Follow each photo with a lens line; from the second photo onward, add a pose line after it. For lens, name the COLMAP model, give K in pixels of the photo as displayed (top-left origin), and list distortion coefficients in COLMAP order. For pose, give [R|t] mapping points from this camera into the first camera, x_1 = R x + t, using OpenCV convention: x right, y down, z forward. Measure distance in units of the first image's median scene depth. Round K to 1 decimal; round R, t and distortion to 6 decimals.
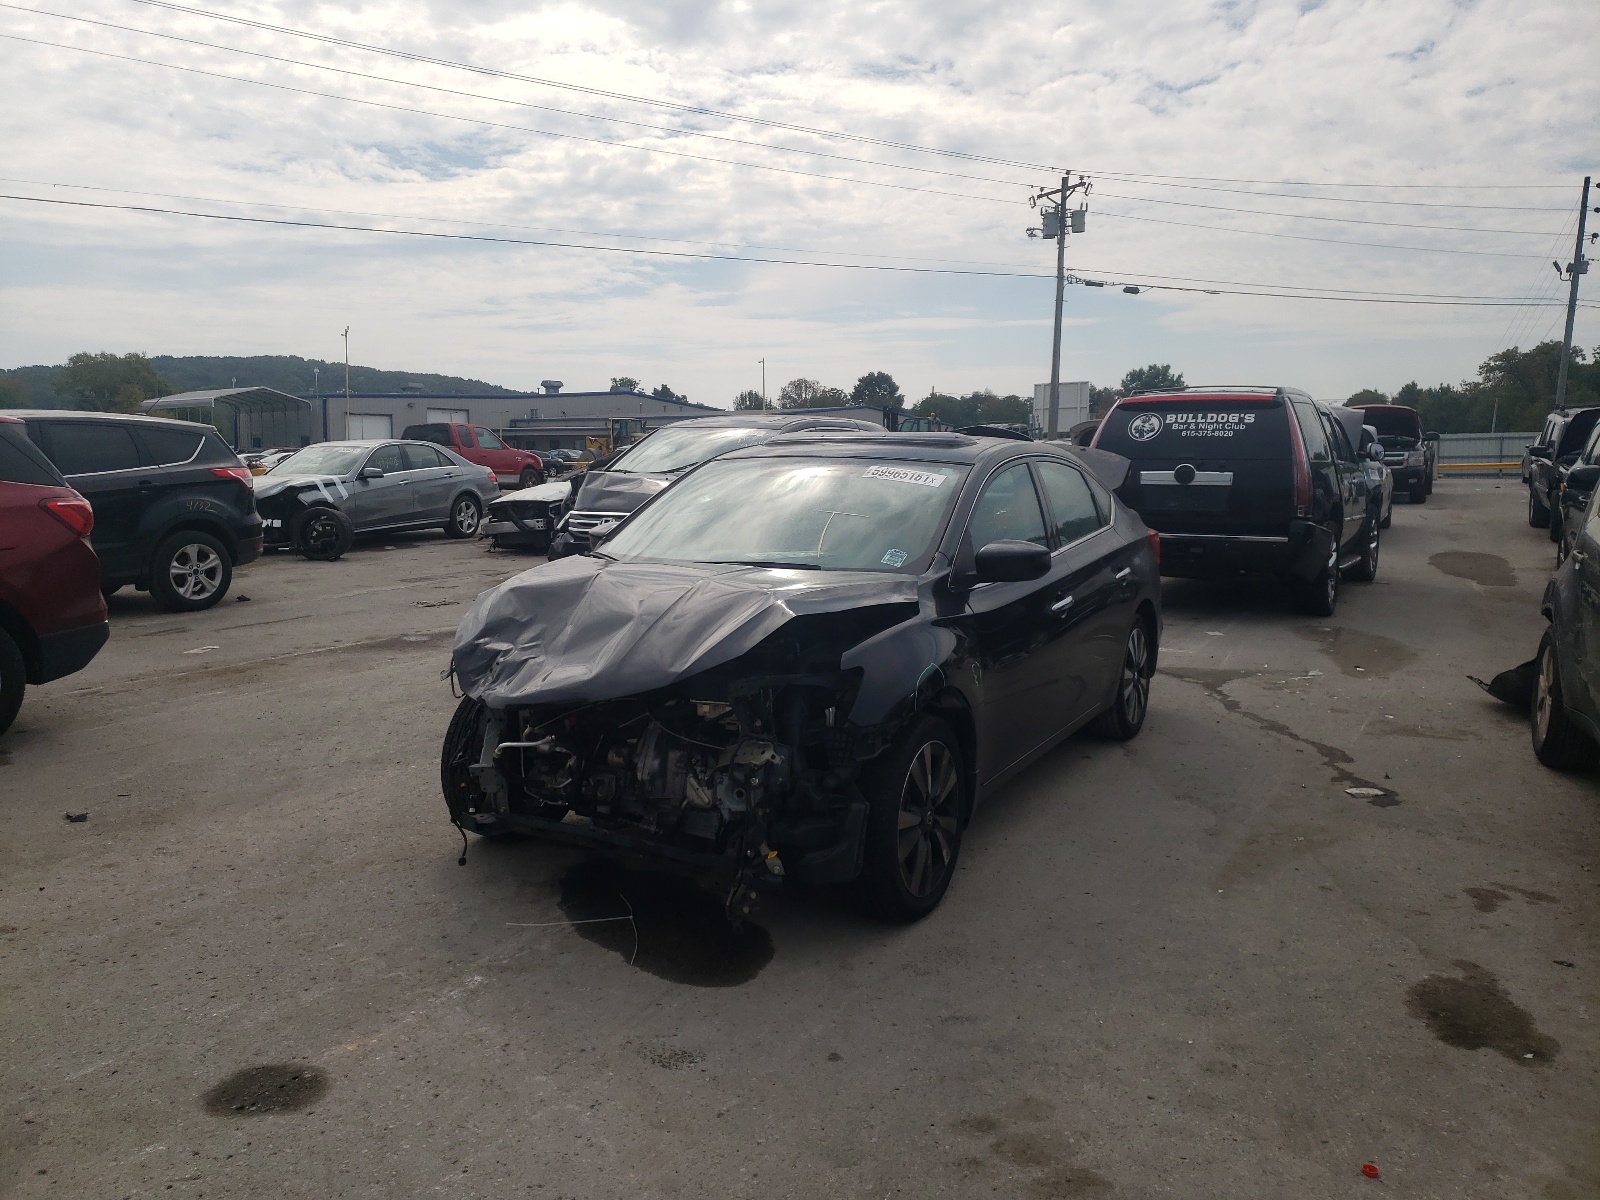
lens RADIAL K [[1230.0, 0, 800.0], [0, 1230.0, 600.0], [0, 0, 1]] dist [-0.045031, -0.002280]
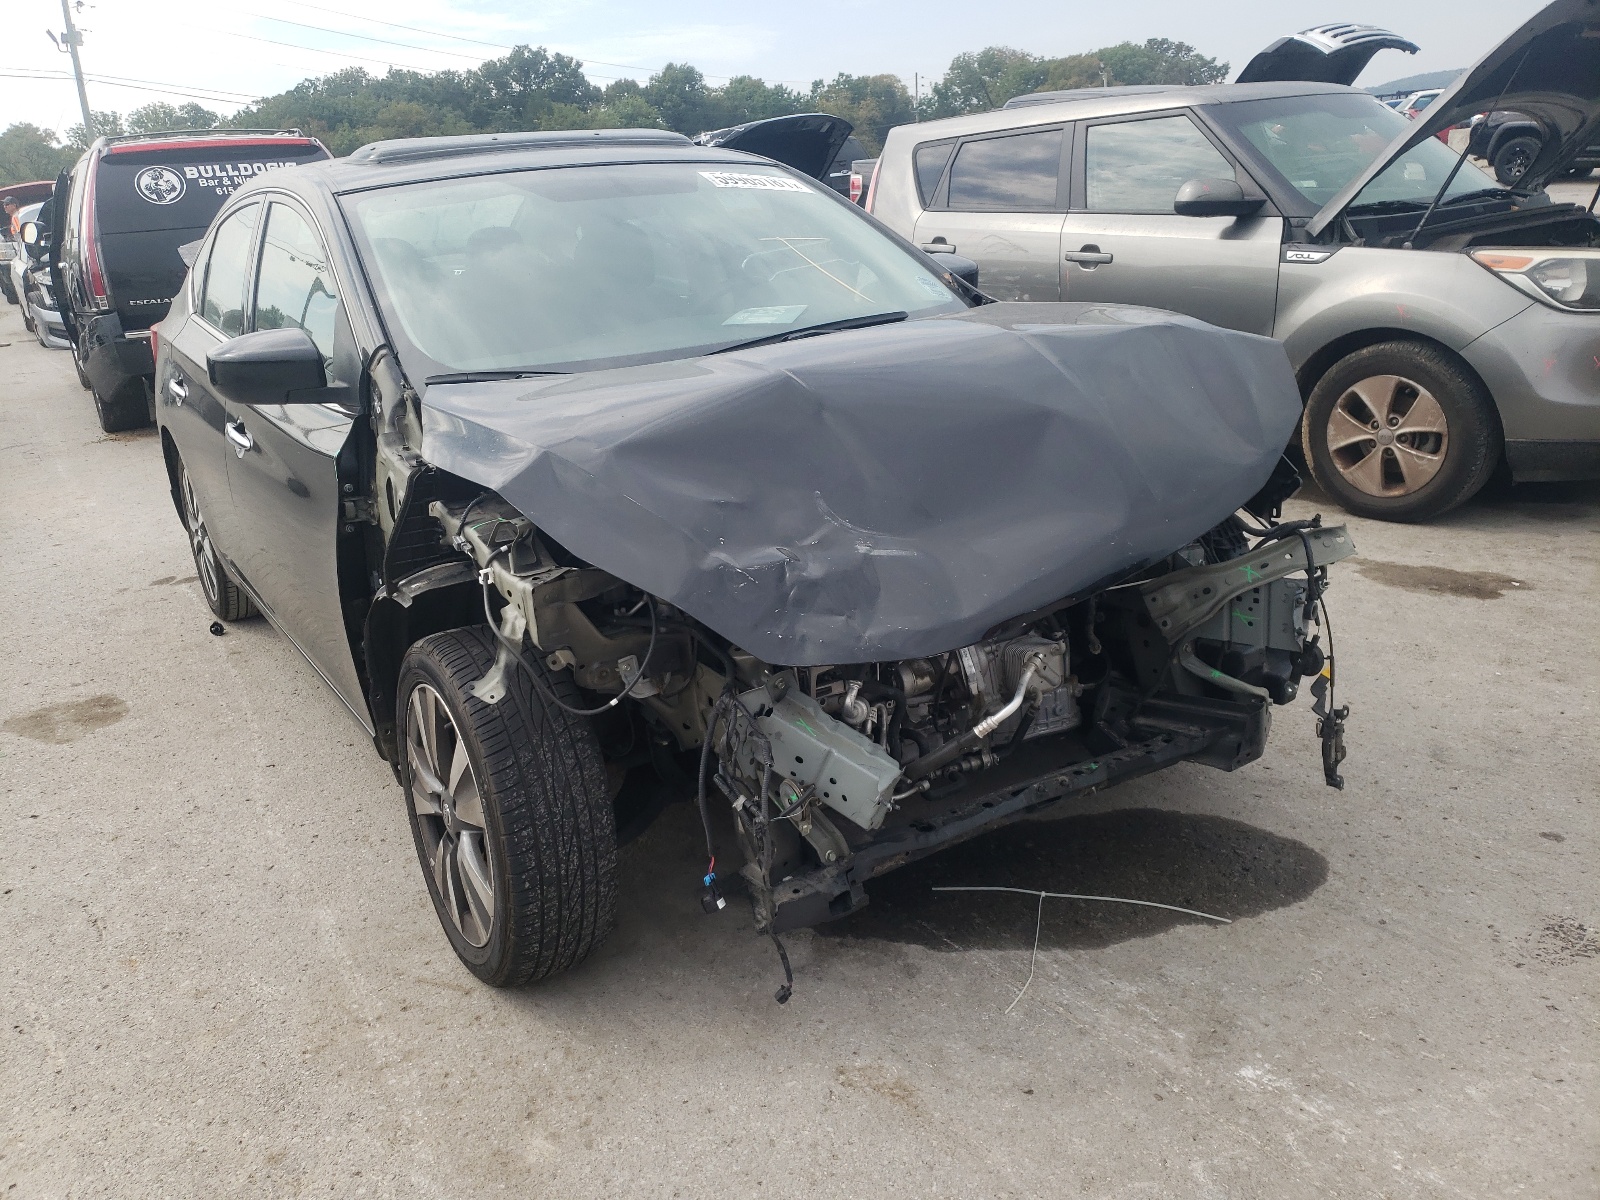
lens RADIAL K [[1230.0, 0, 800.0], [0, 1230.0, 600.0], [0, 0, 1]] dist [-0.045031, -0.002280]
pose [[0.459425, -0.303757, 0.834662, -0.818619], [0.159238, 0.952648, 0.259046, -0.086569], [-0.873826, 0.013898, 0.486040, 0.955458]]
